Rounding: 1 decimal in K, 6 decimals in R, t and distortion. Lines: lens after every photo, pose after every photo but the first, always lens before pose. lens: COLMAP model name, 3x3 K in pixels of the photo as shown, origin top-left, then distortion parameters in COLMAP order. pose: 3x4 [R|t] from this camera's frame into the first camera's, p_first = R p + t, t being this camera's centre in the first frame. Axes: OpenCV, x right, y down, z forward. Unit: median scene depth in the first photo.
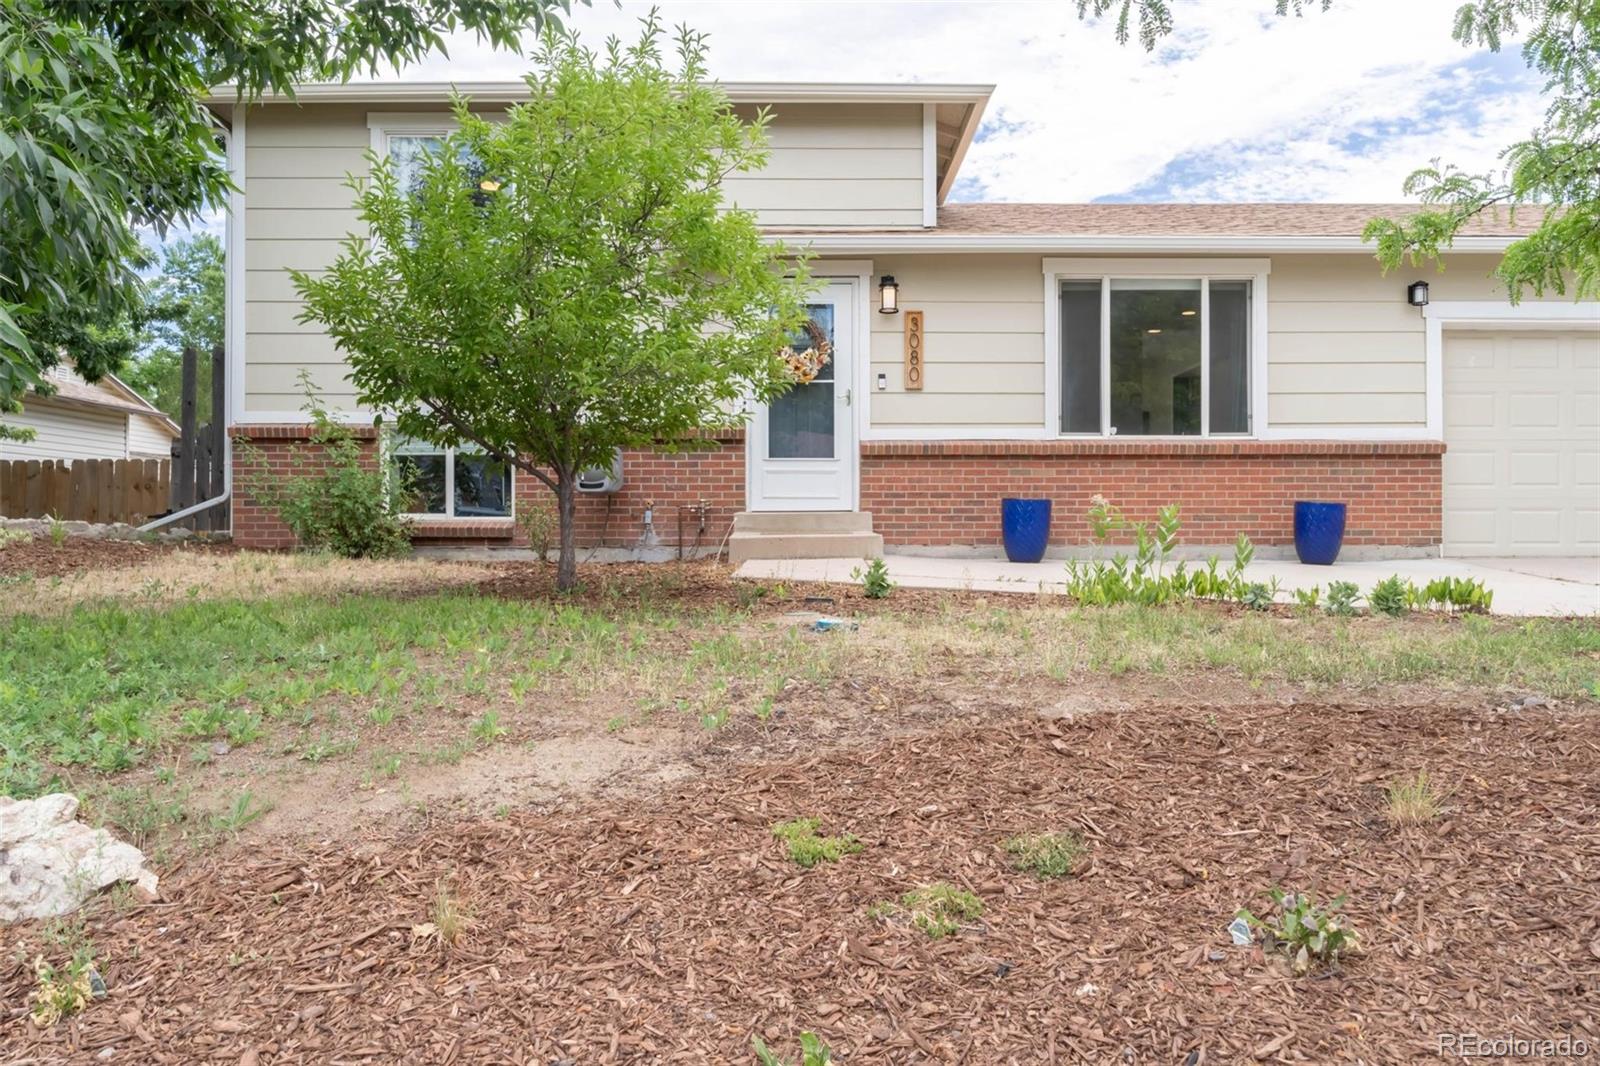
lens RADIAL K [[1185.9, 0, 800.0], [0, 1185.9, 533.0], [0, 0, 1]] dist [-0.000773, 0.000475]
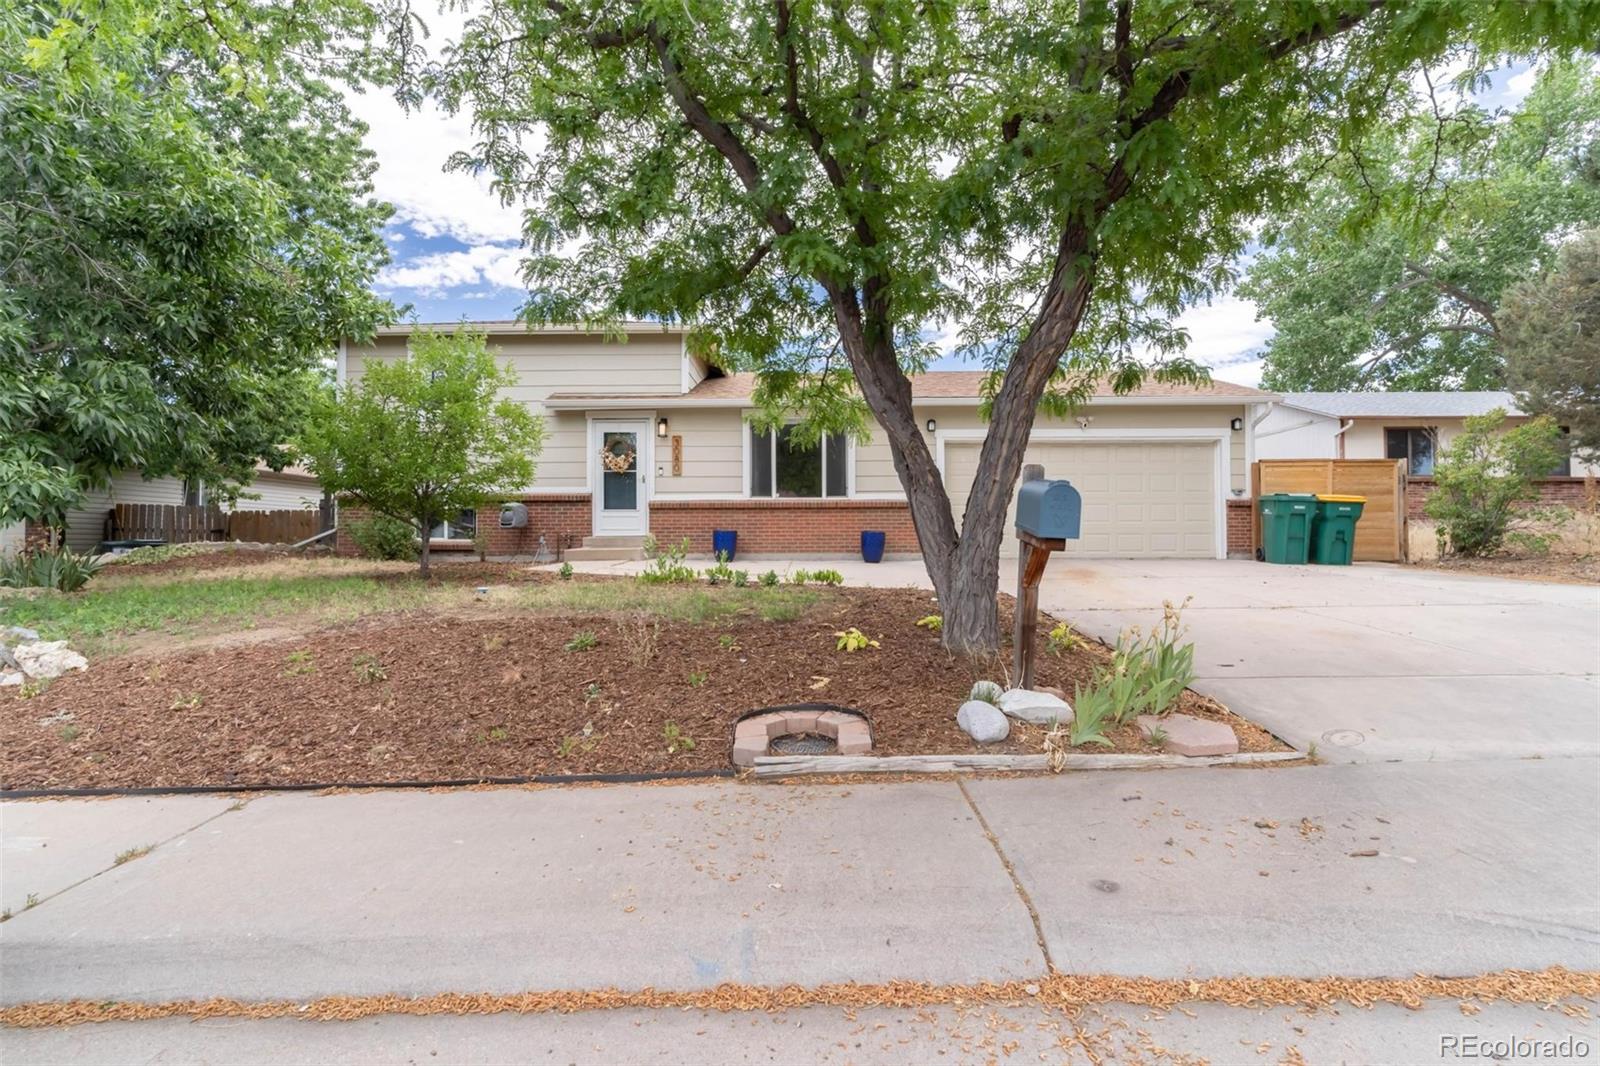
lens RADIAL K [[719.5, 0, 800.0], [0, 719.5, 533.0], [0, 0, 1]] dist [-0.000119, -0.000029]
pose [[0.999815, -0.002018, -0.019152, 0.327289], [0.001779, 0.999921, -0.012472, -0.008030], [0.019175, 0.012435, 0.999739, -0.205617]]
